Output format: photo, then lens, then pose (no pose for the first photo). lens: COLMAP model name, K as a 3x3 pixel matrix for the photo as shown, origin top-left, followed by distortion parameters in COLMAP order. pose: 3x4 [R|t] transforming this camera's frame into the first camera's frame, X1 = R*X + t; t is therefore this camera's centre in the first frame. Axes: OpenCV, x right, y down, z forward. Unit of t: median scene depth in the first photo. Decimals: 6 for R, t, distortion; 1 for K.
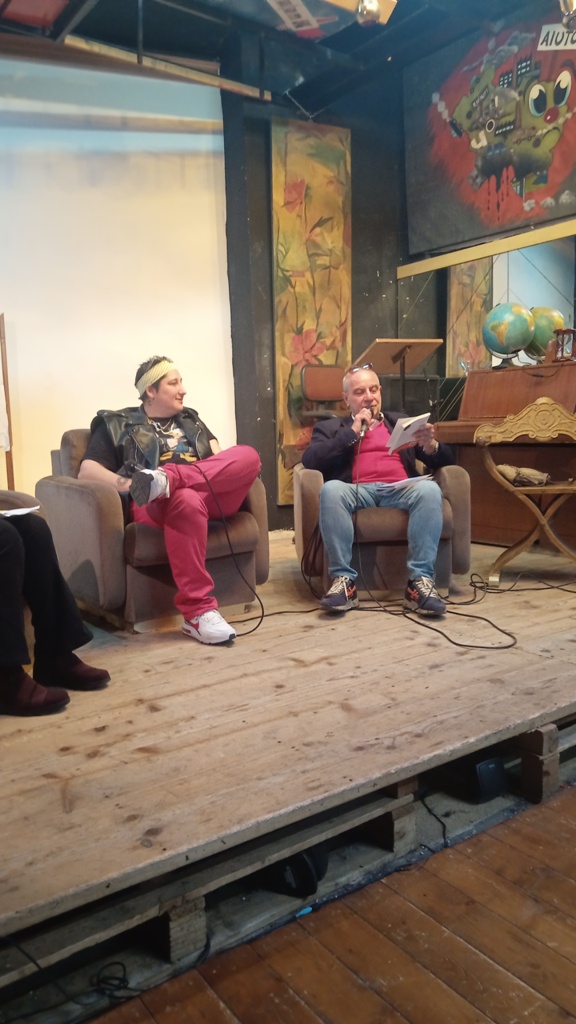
lens RADIAL K [[762.1, 0, 293.4], [0, 762.1, 516.7], [0, 0, 1]] dist [0.029270, -0.047256]
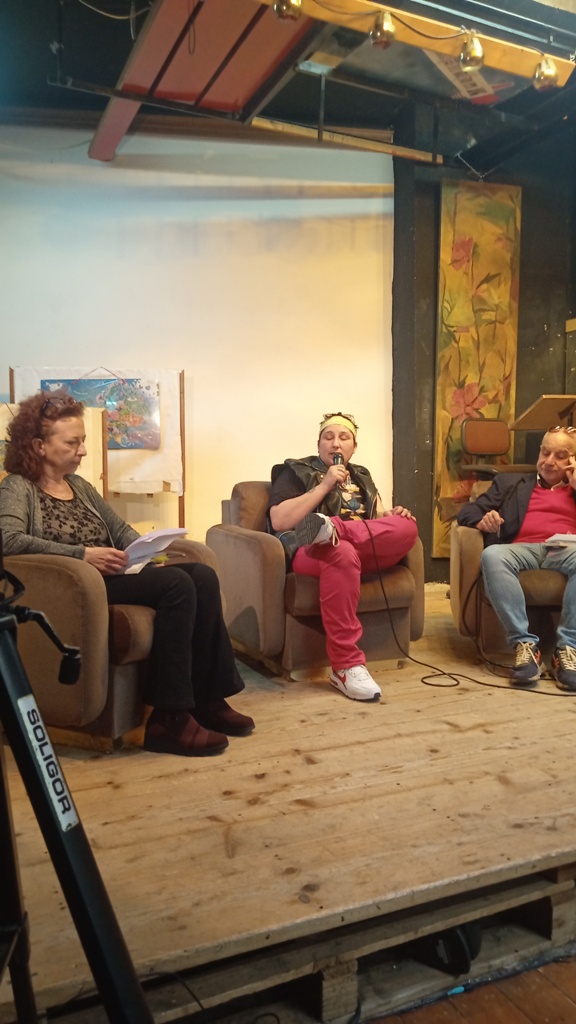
lens RADIAL K [[762.1, 0, 292.6], [0, 762.1, 512.0], [0, 0, 1]] dist [0.029270, -0.047256]
pose [[0.979846, 0.037498, -0.196201, -0.007059], [-0.049344, 0.997220, -0.055841, -0.010728], [0.193562, 0.064397, 0.978972, -0.014770]]
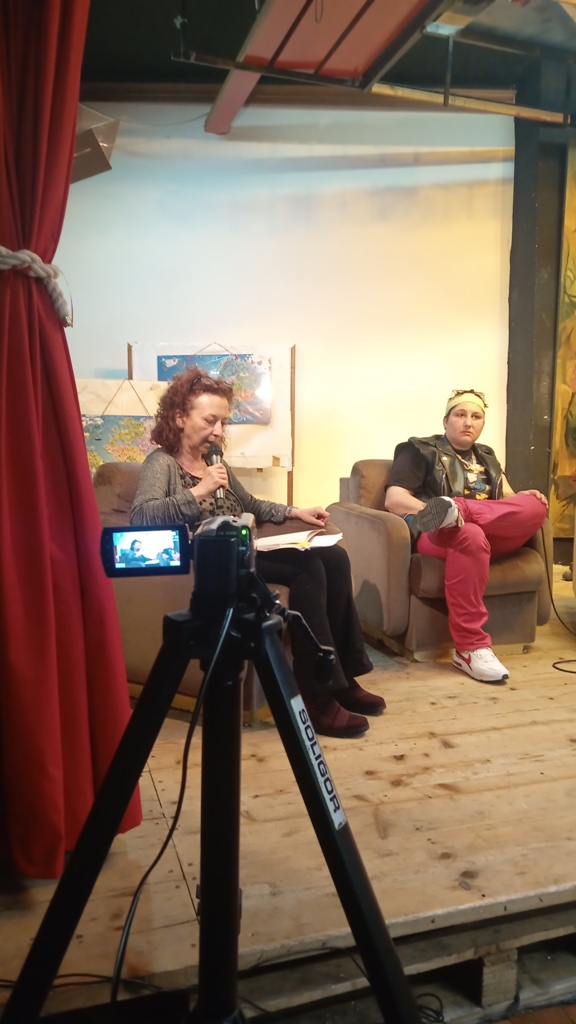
lens RADIAL K [[762.1, 0, 289.2], [0, 762.1, 513.0], [0, 0, 1]] dist [0.029270, -0.047256]
pose [[0.949717, 0.063286, -0.306647, -0.038723], [-0.069426, 0.997545, -0.009144, -0.015503], [0.305316, 0.029973, 0.951779, -0.023237]]
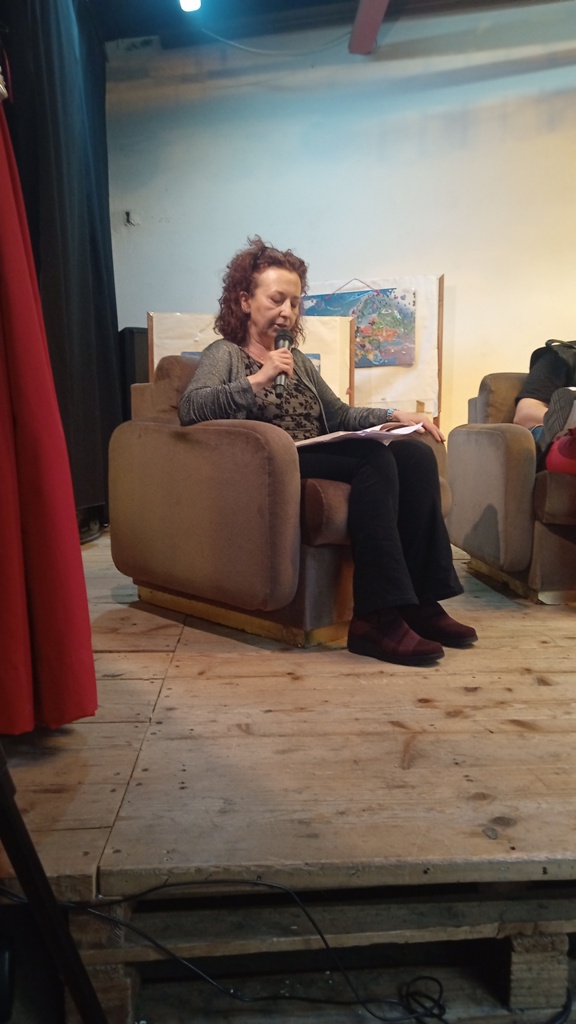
lens RADIAL K [[762.1, 0, 291.4], [0, 762.1, 514.2], [0, 0, 1]] dist [0.029270, -0.047256]
pose [[0.840571, 0.079101, -0.535894, 0.004011], [-0.084117, 0.996341, 0.015126, 0.038612], [0.535130, 0.032364, 0.844150, 0.081859]]
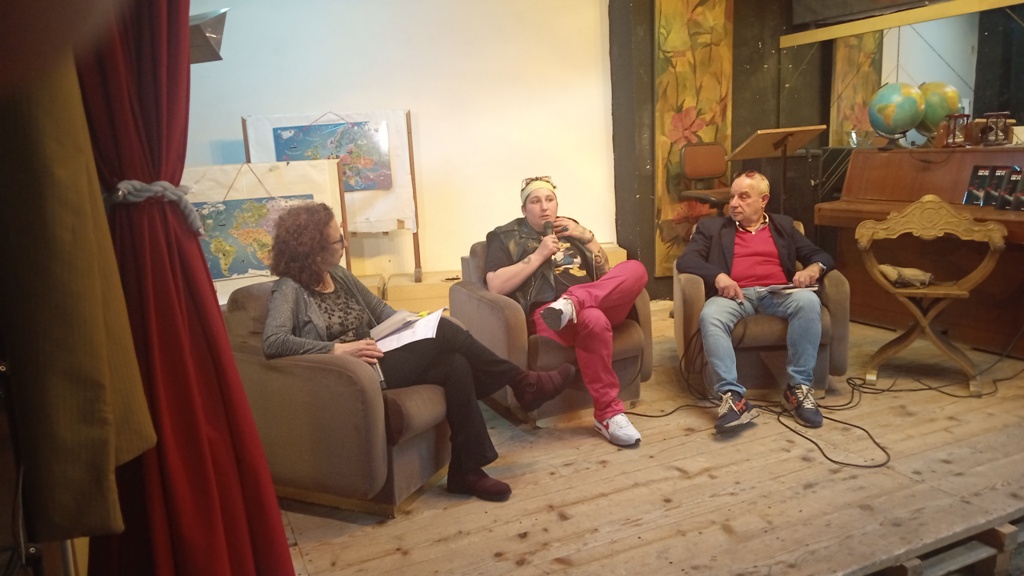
lens RADIAL K [[762.1, 0, 514.4], [0, 762.1, 283.5], [0, 0, 1]] dist [0.029270, -0.047256]
pose [[0.982249, 0.013276, -0.187111, -0.015850], [0.000607, 0.997262, 0.073947, -0.091201], [0.187581, -0.072748, 0.979552, -0.077488]]
